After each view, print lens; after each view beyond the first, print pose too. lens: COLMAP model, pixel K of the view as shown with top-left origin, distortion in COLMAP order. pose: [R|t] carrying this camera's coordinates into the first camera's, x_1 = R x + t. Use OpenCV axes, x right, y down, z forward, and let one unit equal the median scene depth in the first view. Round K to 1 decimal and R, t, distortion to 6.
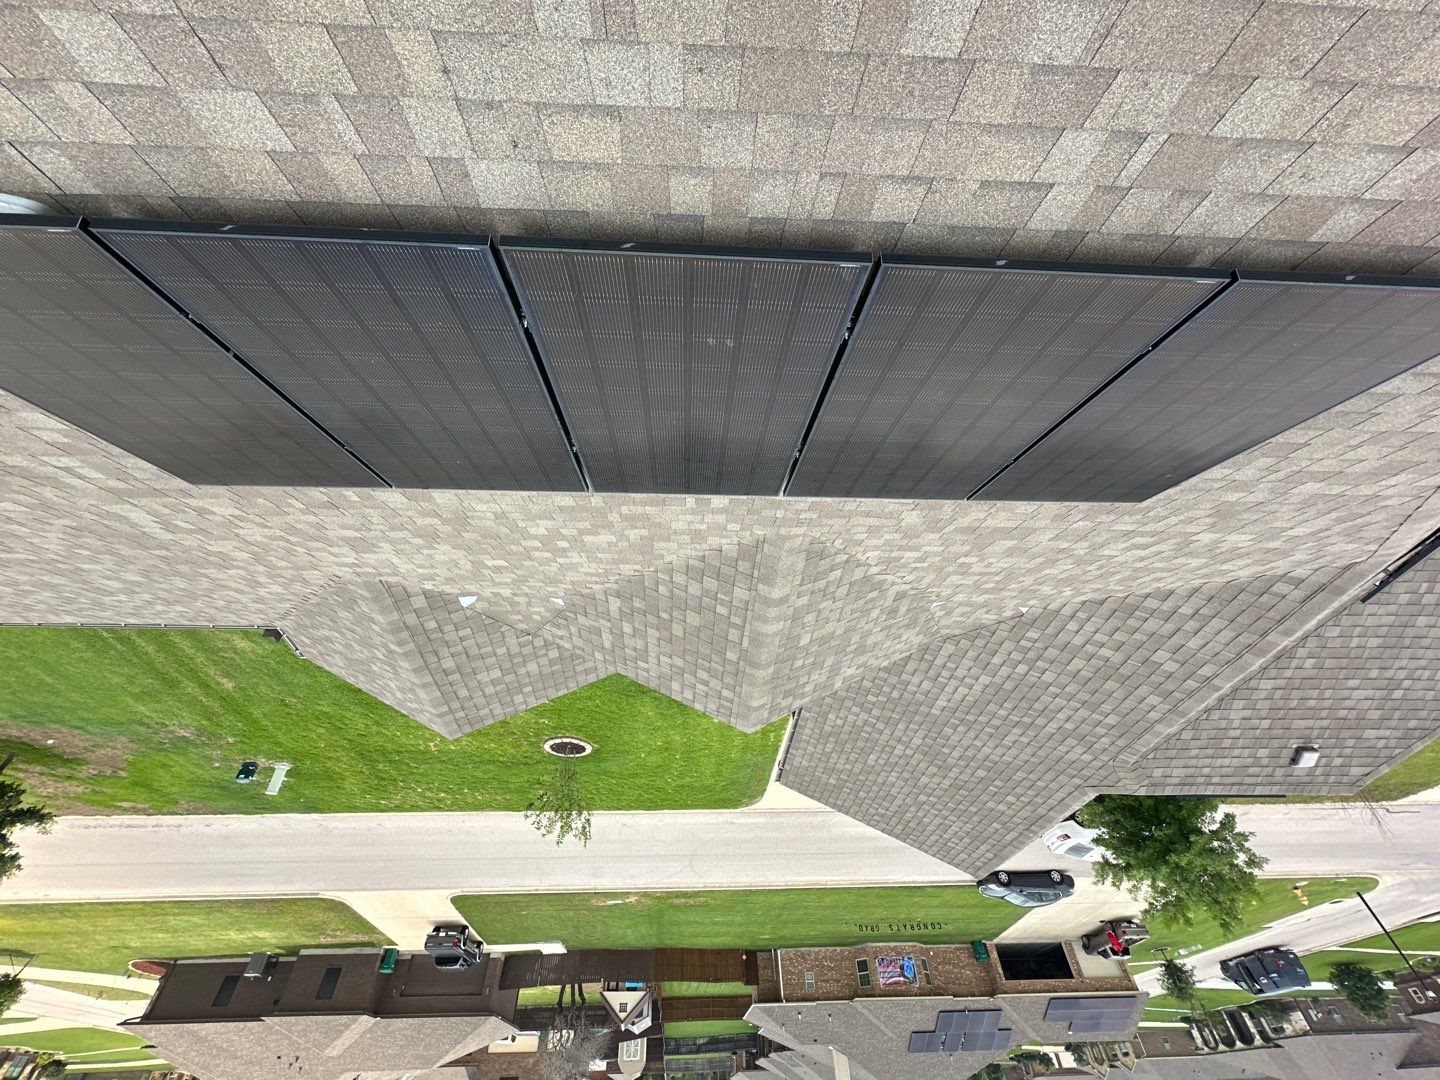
lens RADIAL K [[569.5, 0, 720.0], [0, 569.5, 540.0], [0, 0, 1]] dist [-0.002055, 0.000325]
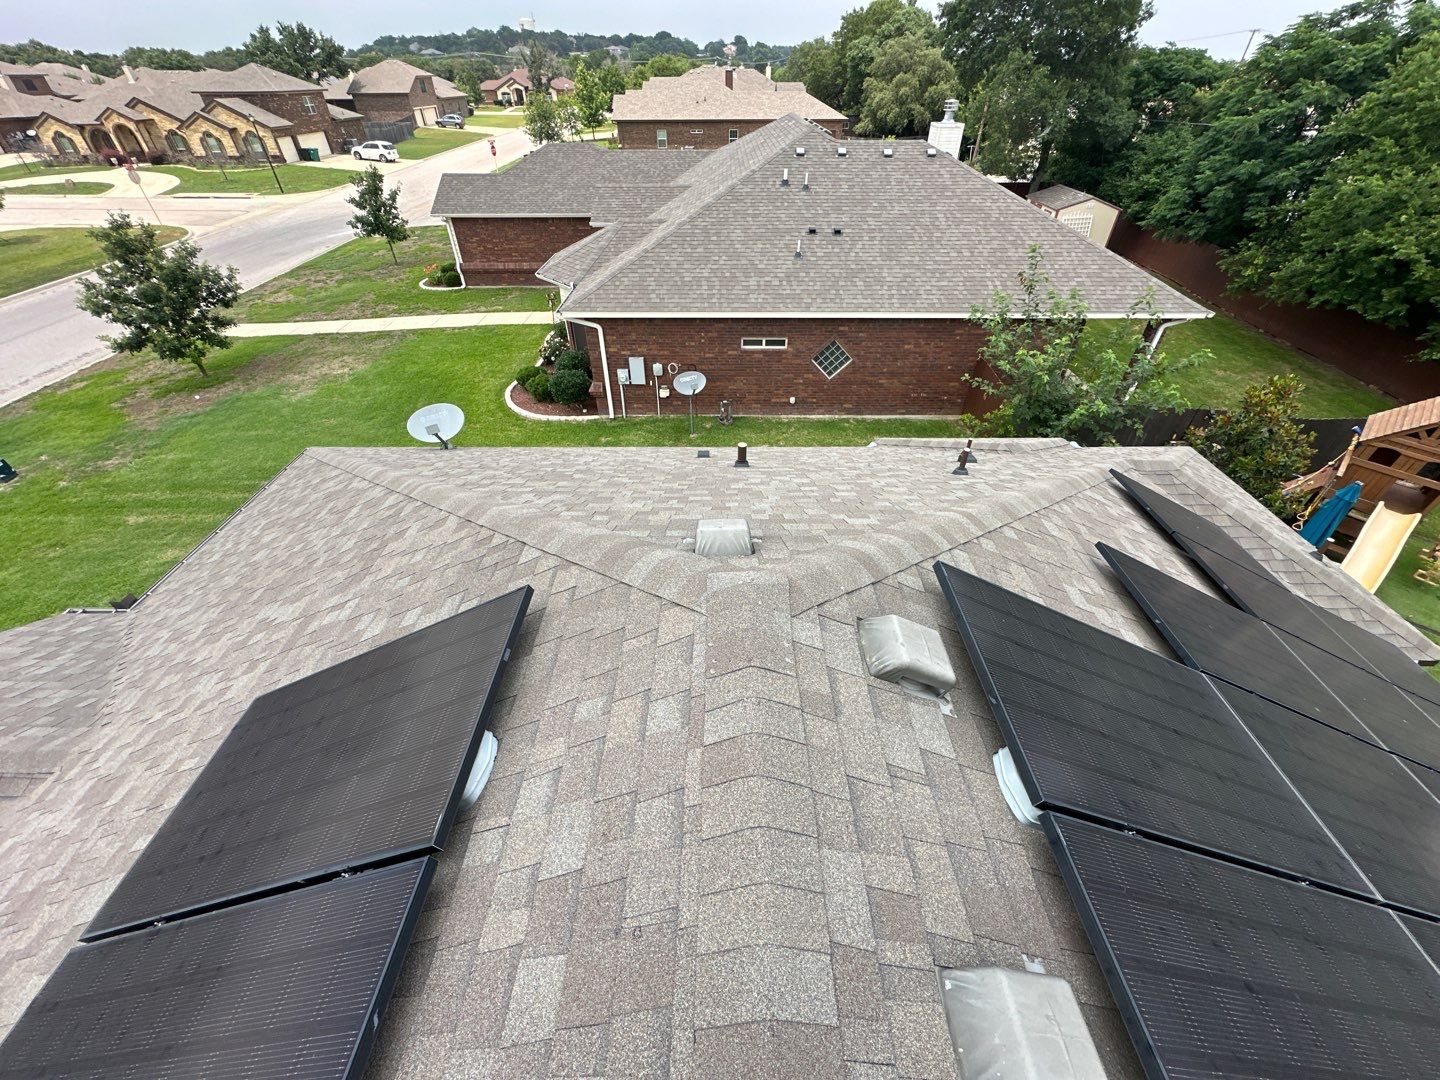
lens RADIAL K [[582.6, 0, 719.3], [0, 582.6, 534.2], [0, 0, 1]] dist [-0.002905, 0.000368]
pose [[0.041415, 0.601994, -0.797426, -0.135055], [-0.717344, -0.537637, -0.443130, -0.033651], [-0.695487, 0.590381, 0.409571, -0.029667]]
